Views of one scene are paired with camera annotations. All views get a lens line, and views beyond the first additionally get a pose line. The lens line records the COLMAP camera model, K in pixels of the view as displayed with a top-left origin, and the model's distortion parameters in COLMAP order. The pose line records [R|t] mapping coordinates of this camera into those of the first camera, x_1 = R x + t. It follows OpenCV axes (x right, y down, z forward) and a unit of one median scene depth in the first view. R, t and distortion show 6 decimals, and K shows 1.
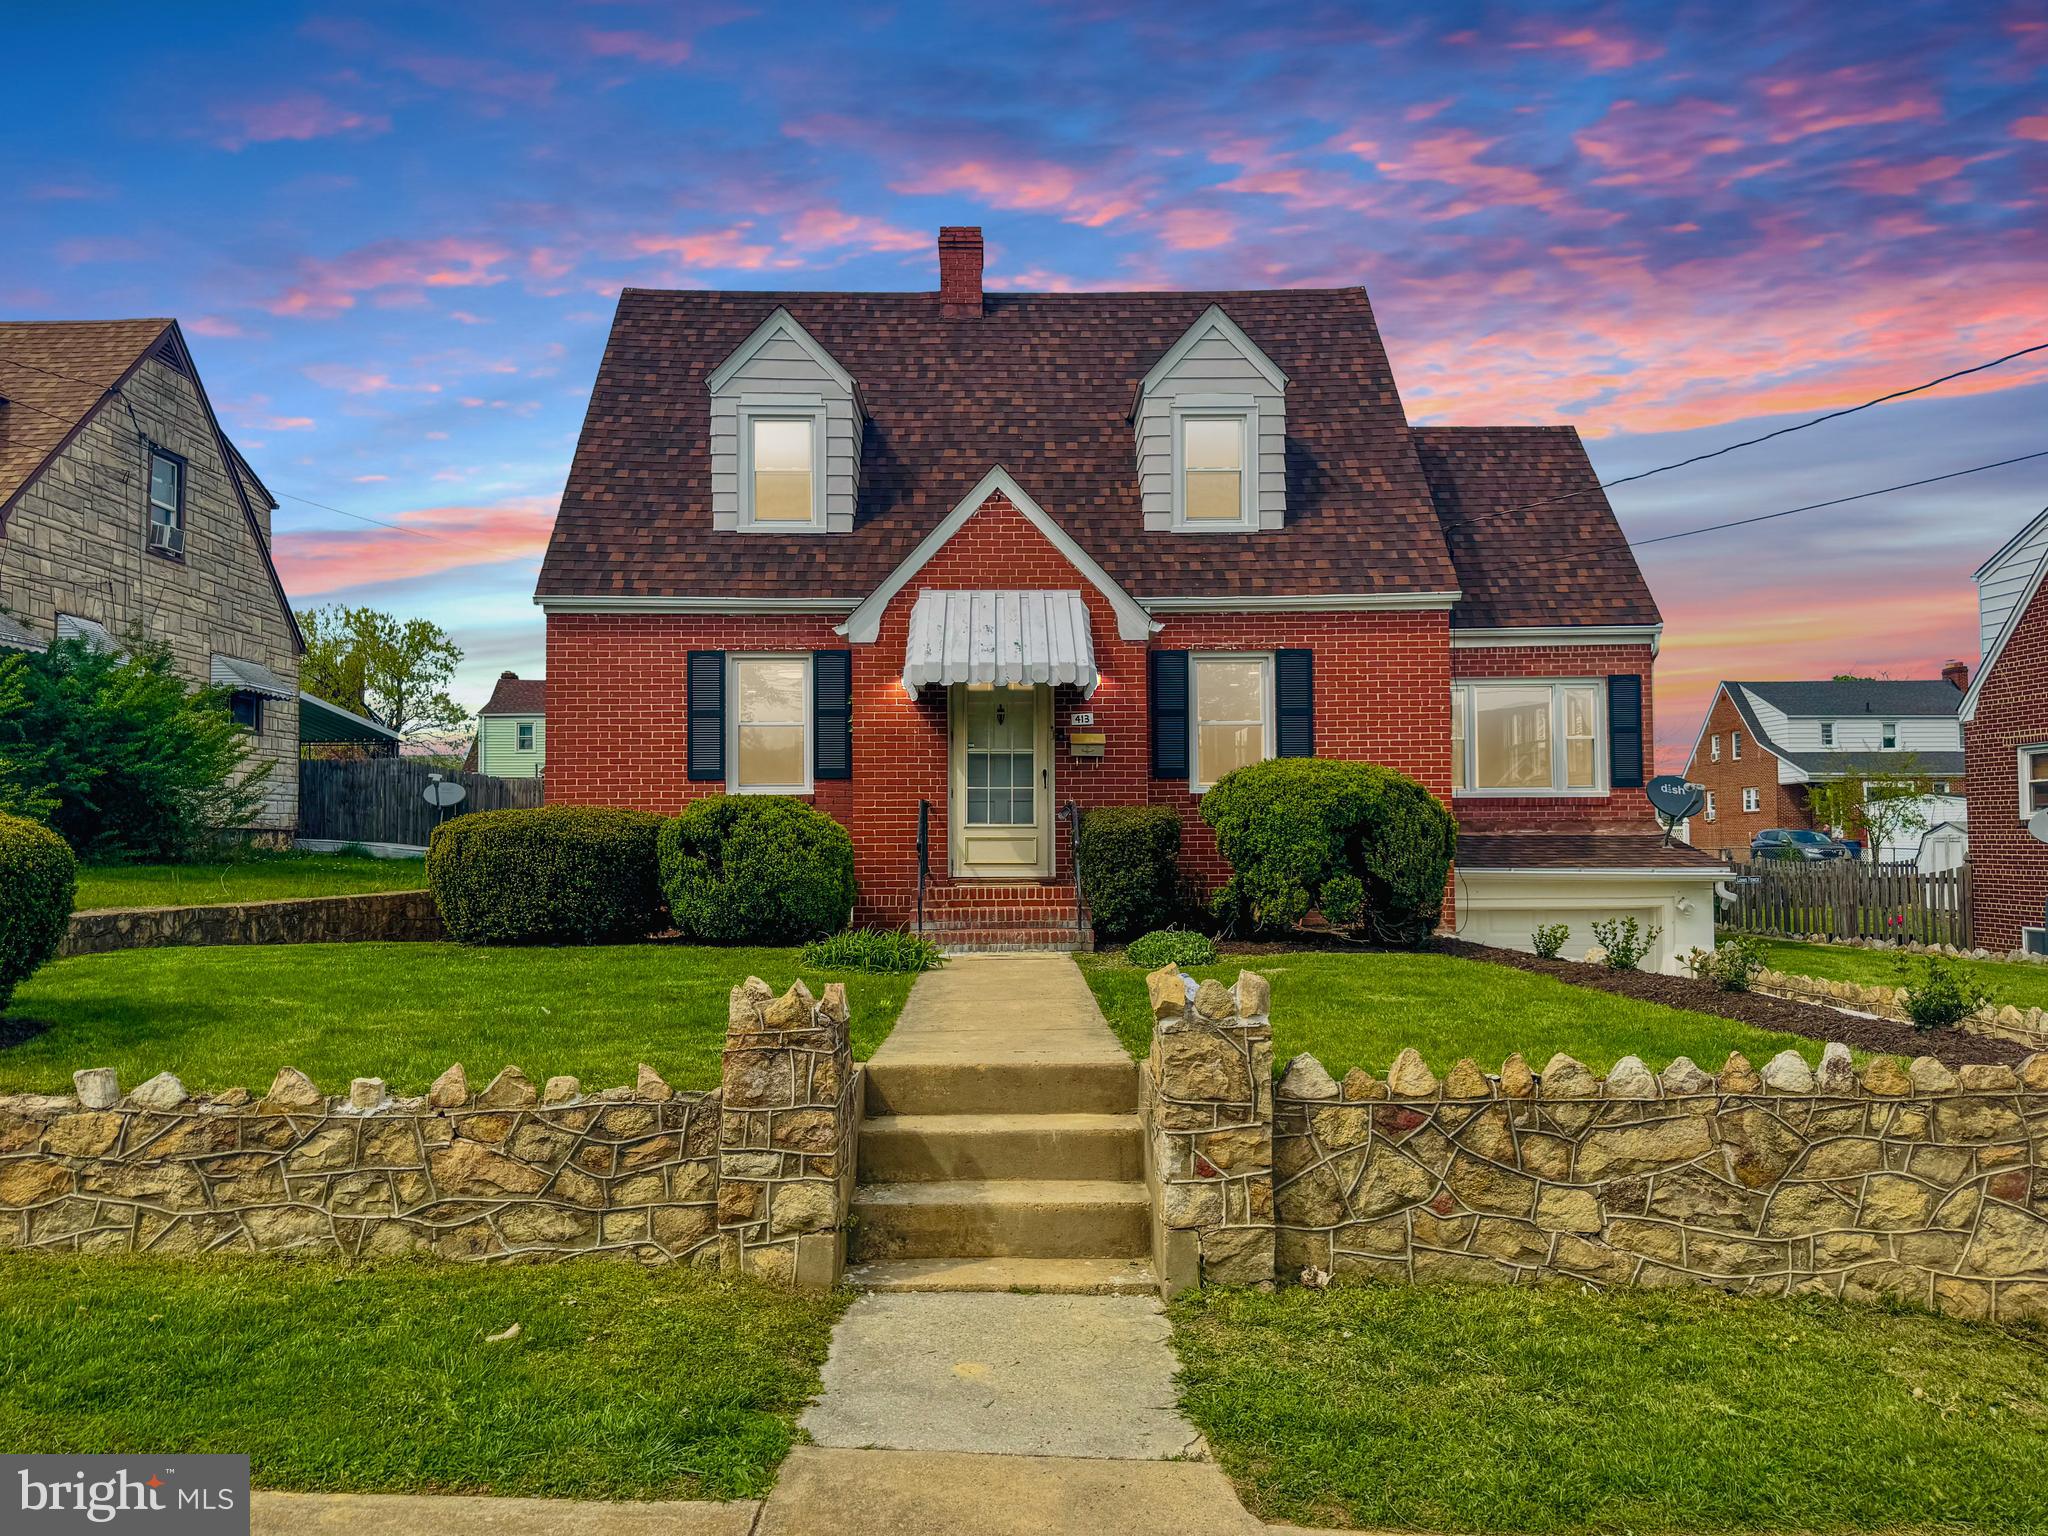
lens RADIAL K [[1466.8, 0, 1021.7], [0, 1466.8, 783.5], [0, 0, 1]] dist [0.056736, -0.020585]
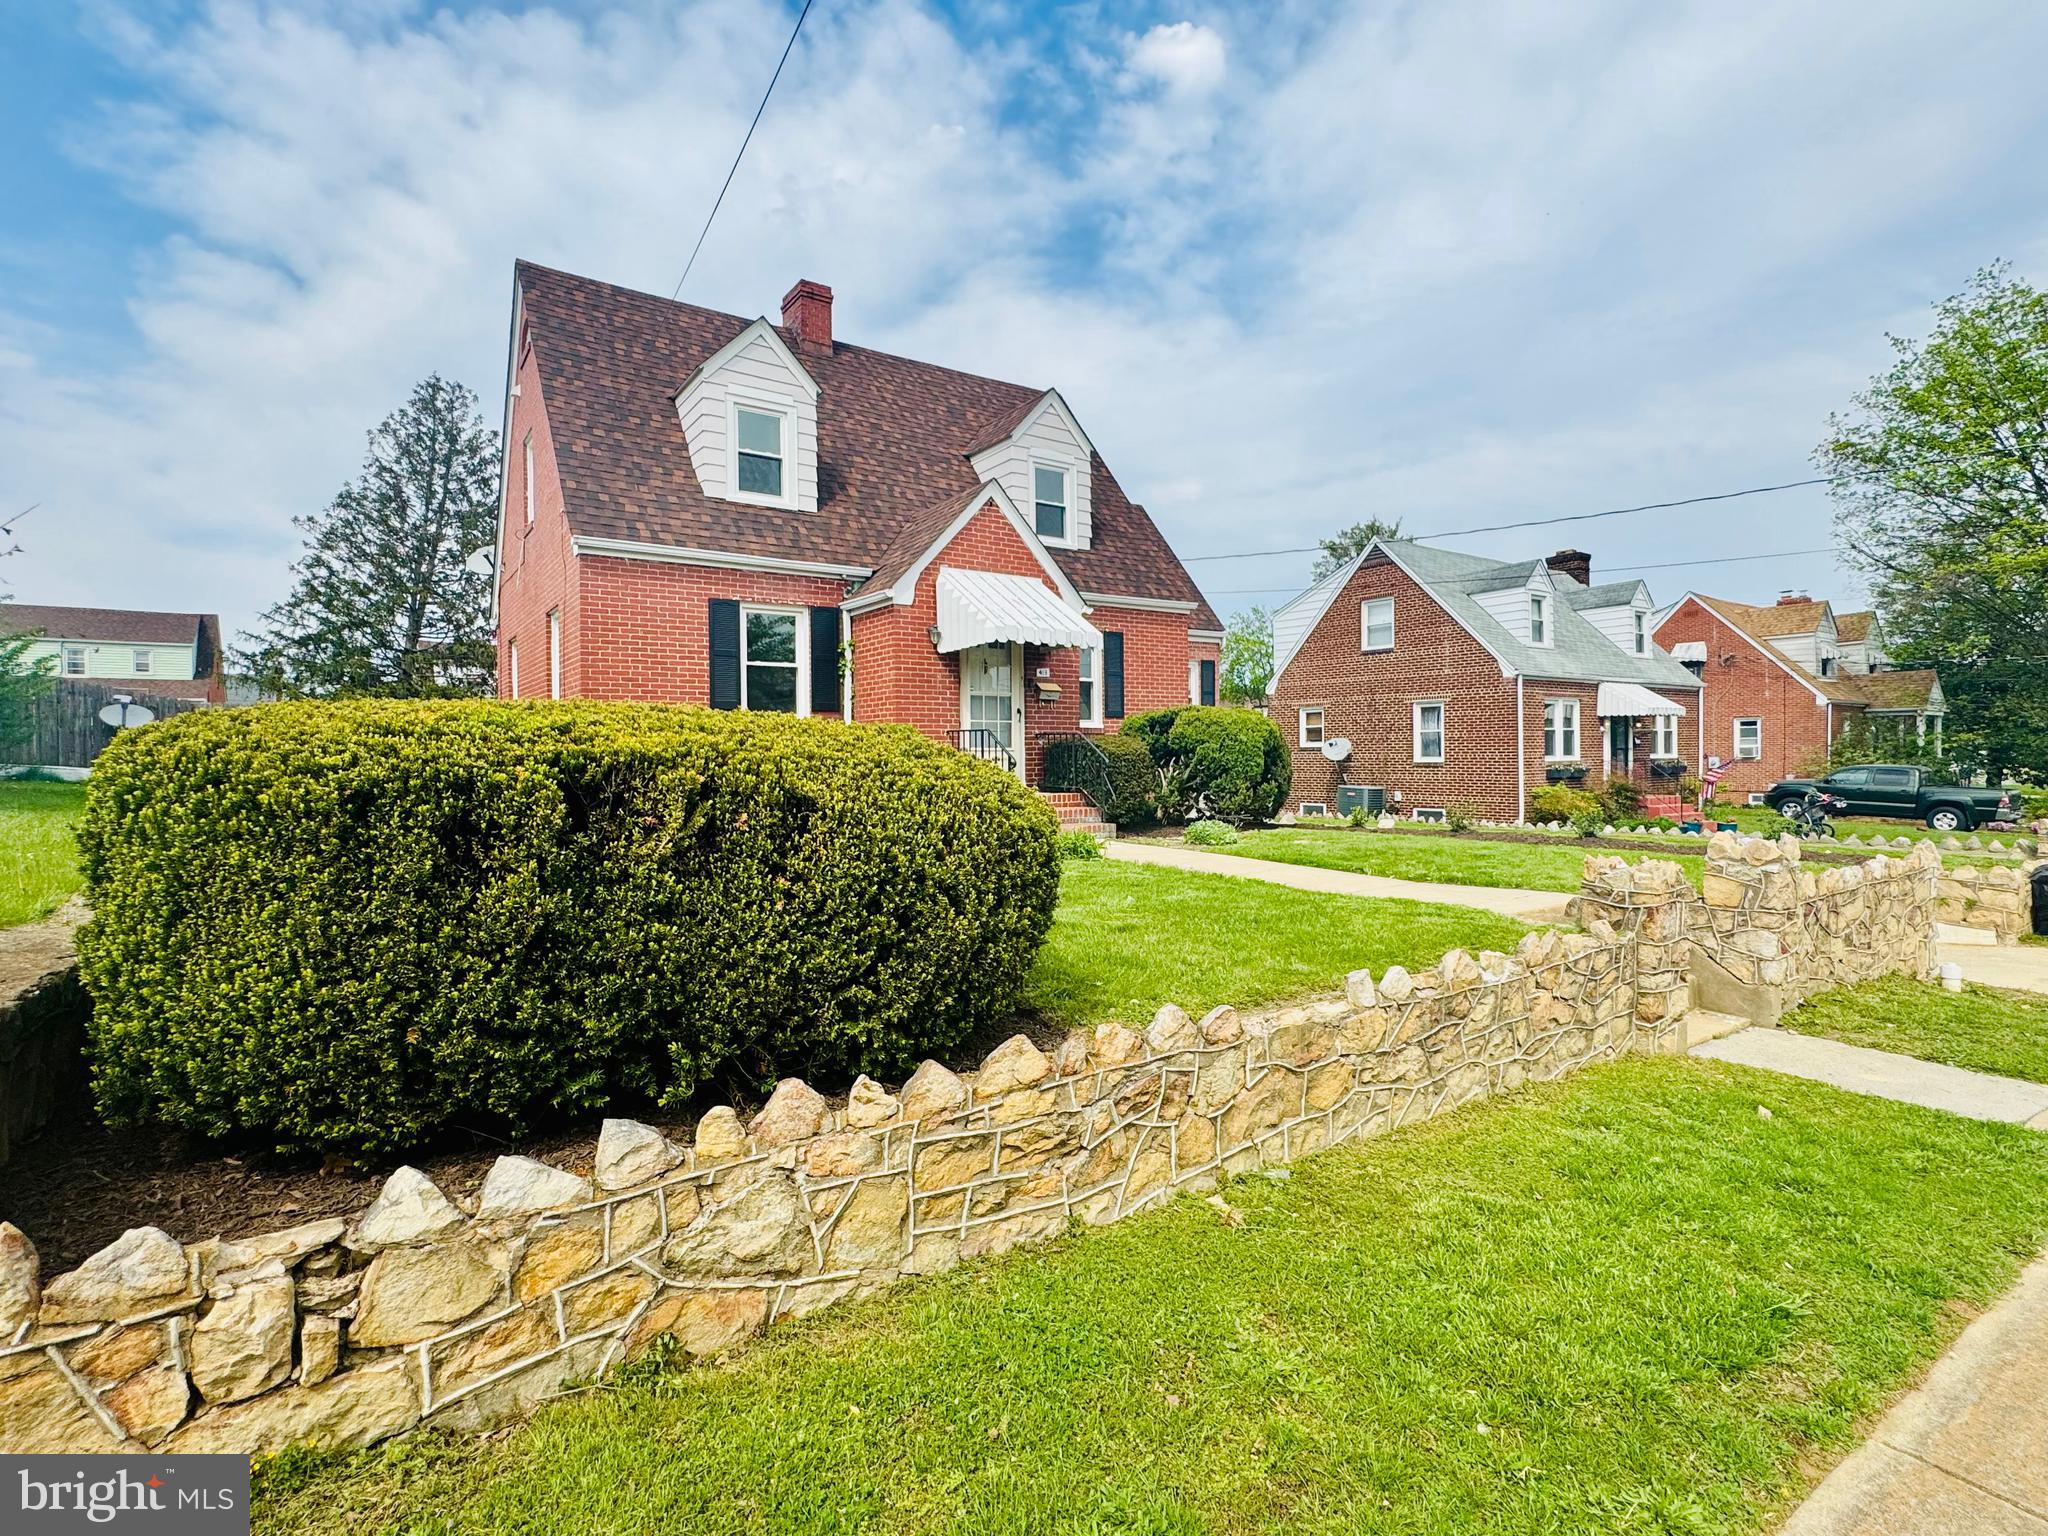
lens RADIAL K [[989.1, 0, 1028.9], [0, 989.1, 769.4], [0, 0, 1]] dist [-0.004530, 0.000153]
pose [[0.829698, -0.009550, 0.558131, -0.452808], [-0.017096, 0.998950, 0.042506, 0.007552], [-0.557951, -0.044809, 0.828664, 0.206072]]
